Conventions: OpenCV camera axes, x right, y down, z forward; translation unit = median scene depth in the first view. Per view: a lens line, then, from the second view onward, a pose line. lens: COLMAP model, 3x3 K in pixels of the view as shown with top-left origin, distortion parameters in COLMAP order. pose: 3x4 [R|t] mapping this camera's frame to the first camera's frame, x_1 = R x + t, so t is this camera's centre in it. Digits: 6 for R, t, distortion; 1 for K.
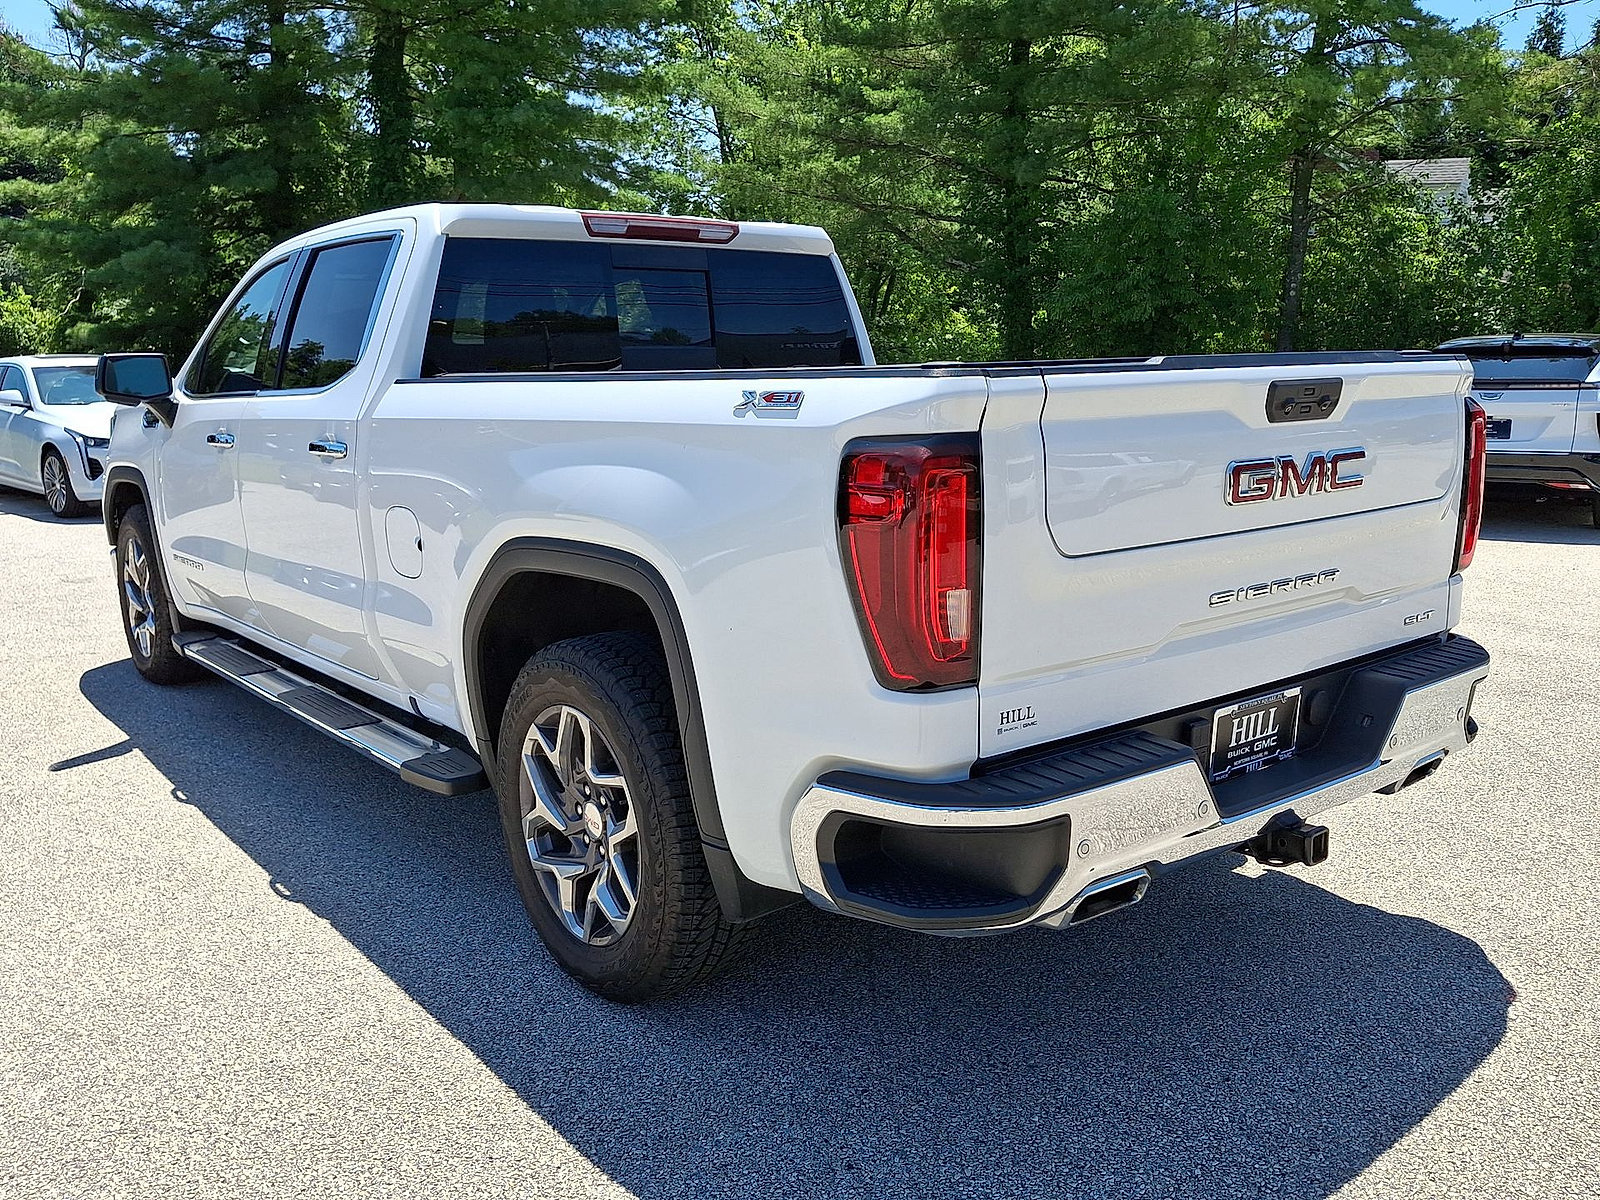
lens RADIAL K [[1356.1, 0, 796.7], [0, 1356.1, 602.8], [0, 0, 1]] dist [0.036377, -0.067219]
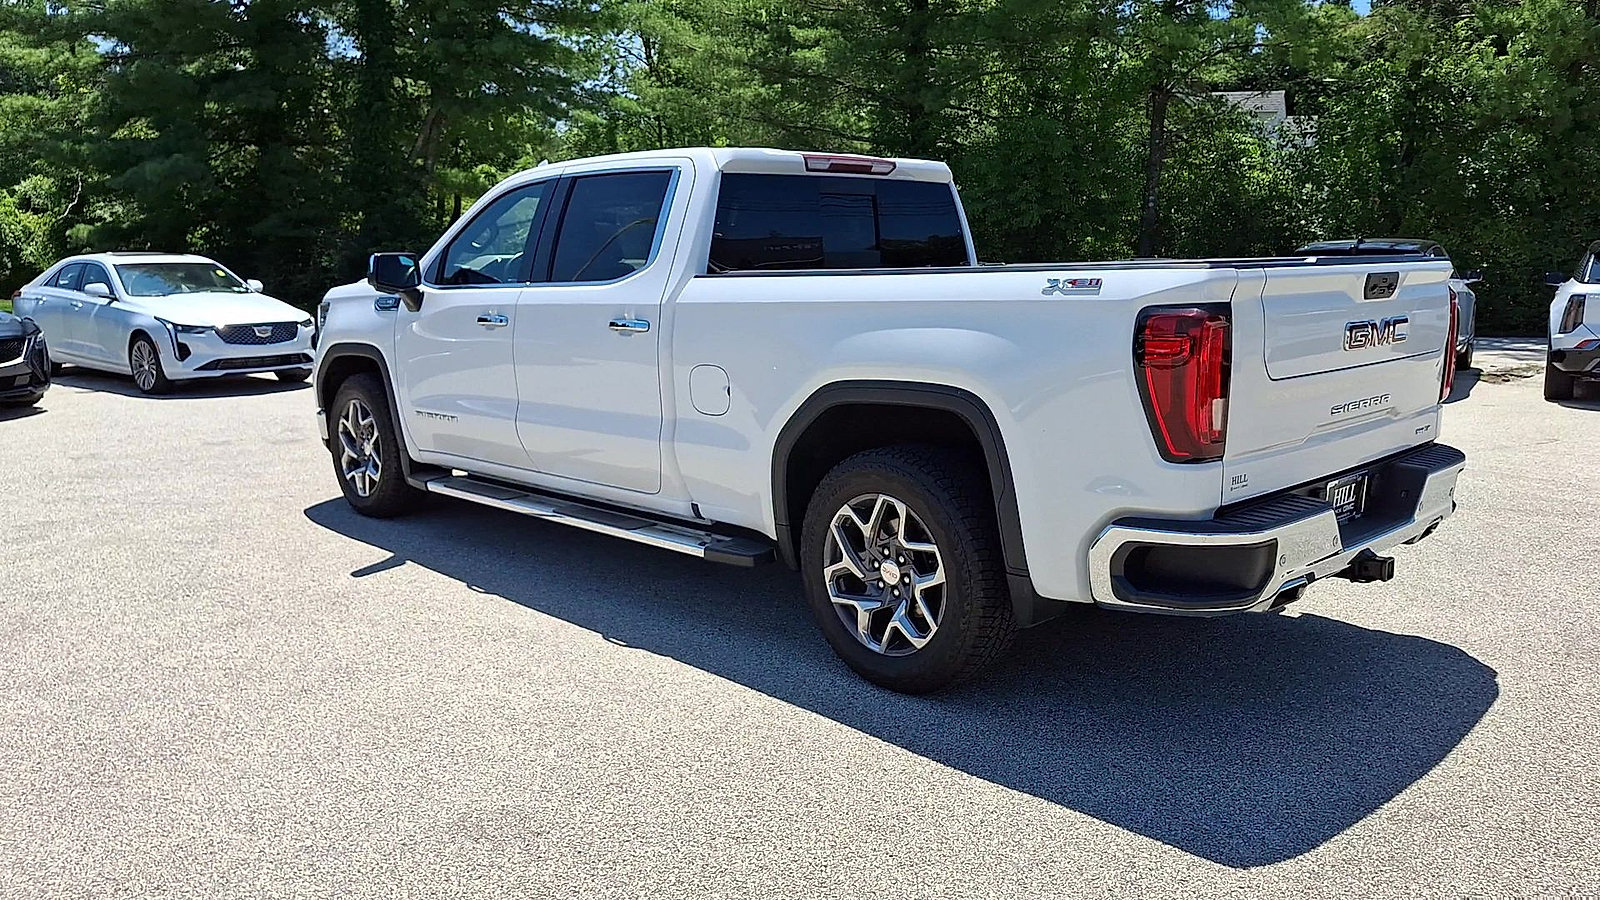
lens RADIAL K [[1211.4, 0, 791.6], [0, 1211.4, 460.2], [0, 0, 1]] dist [0.058552, -0.100702]
pose [[0.995997, -0.013270, 0.088394, -0.204736], [0.014397, 0.999823, -0.012131, 0.029034], [-0.088217, 0.013355, 0.996012, -0.163242]]
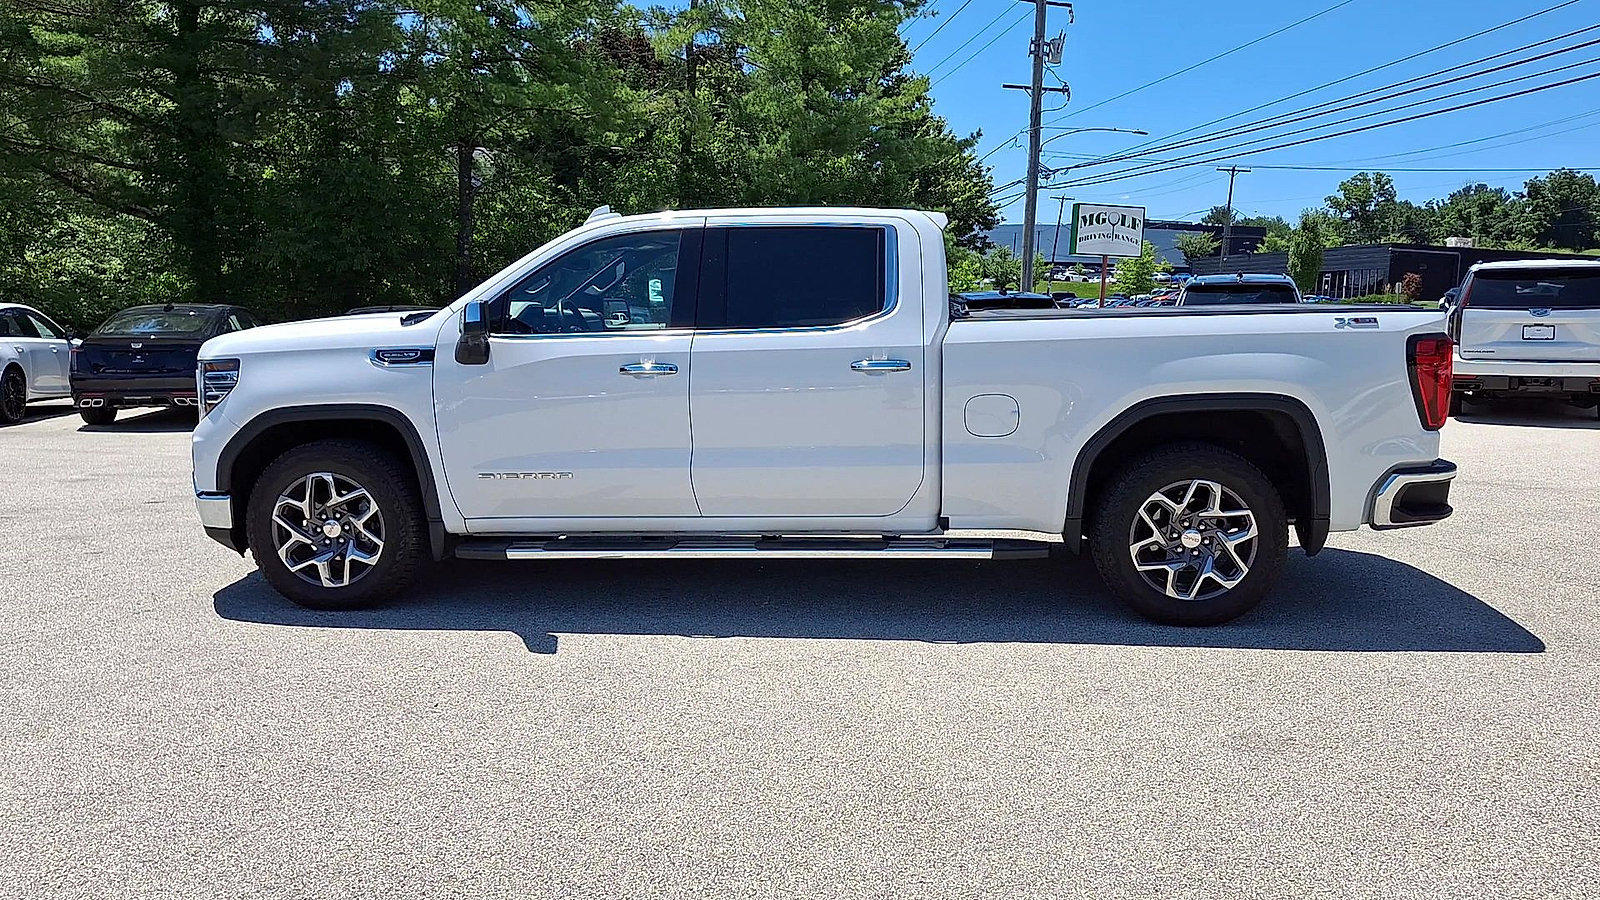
lens RADIAL K [[1211.4, 0, 806.7], [0, 1211.4, 459.5], [0, 0, 1]] dist [0.058552, -0.100702]
pose [[0.688877, -0.095462, 0.718565, -0.981924], [0.129496, 0.991551, 0.007583, -0.021311], [-0.713218, 0.087828, 0.695419, 0.090479]]
